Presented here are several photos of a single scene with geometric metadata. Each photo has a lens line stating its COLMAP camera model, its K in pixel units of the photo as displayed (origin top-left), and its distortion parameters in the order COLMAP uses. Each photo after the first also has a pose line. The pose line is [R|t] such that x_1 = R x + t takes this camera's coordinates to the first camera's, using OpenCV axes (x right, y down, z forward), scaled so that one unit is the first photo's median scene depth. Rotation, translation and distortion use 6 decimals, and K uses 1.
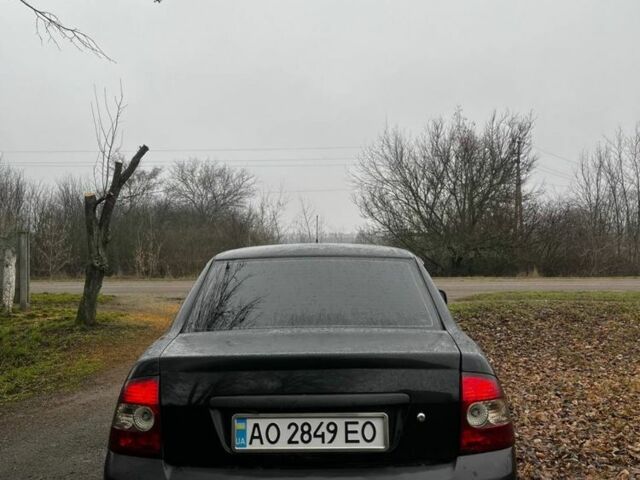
lens RADIAL K [[645.3, 0, 319.6], [0, 645.3, 243.5], [0, 0, 1]] dist [0.019493, 0.000000]
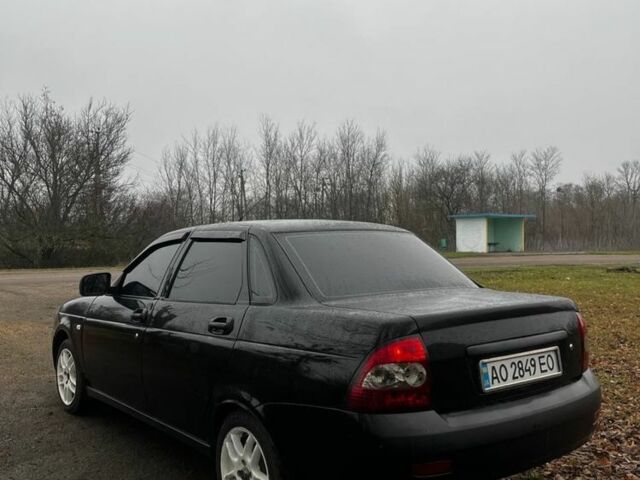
lens RADIAL K [[645.3, 0, 316.1], [0, 645.3, 242.8], [0, 0, 1]] dist [0.019493, 0.000000]
pose [[0.781922, 0.005479, 0.623352, -0.066813], [-0.011608, 0.999916, 0.005771, 0.003608], [-0.623268, -0.011748, 0.781920, 0.019121]]
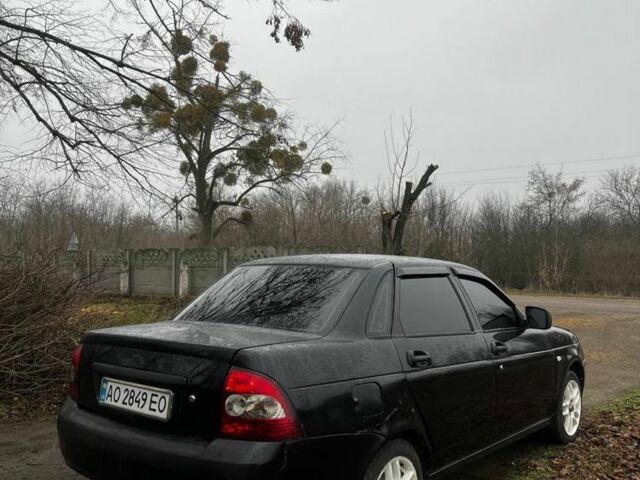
lens RADIAL K [[645.3, 0, 316.9], [0, 645.3, 242.4], [0, 0, 1]] dist [0.019493, 0.000000]
pose [[0.782001, -0.001265, -0.623275, 0.068371], [-0.013328, 0.999735, -0.018750, -0.000072], [0.623134, 0.022970, 0.781778, 0.012789]]
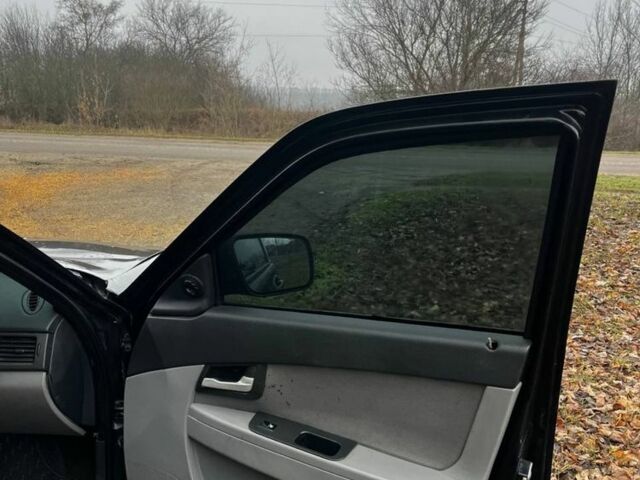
lens RADIAL K [[645.3, 0, 321.0], [0, 645.3, 242.2], [0, 0, 1]] dist [0.019493, 0.000000]
pose [[0.999076, 0.038141, 0.019785, 0.034548], [-0.041520, 0.975492, 0.216081, 0.000703], [-0.011058, -0.216703, 0.976175, 0.103308]]
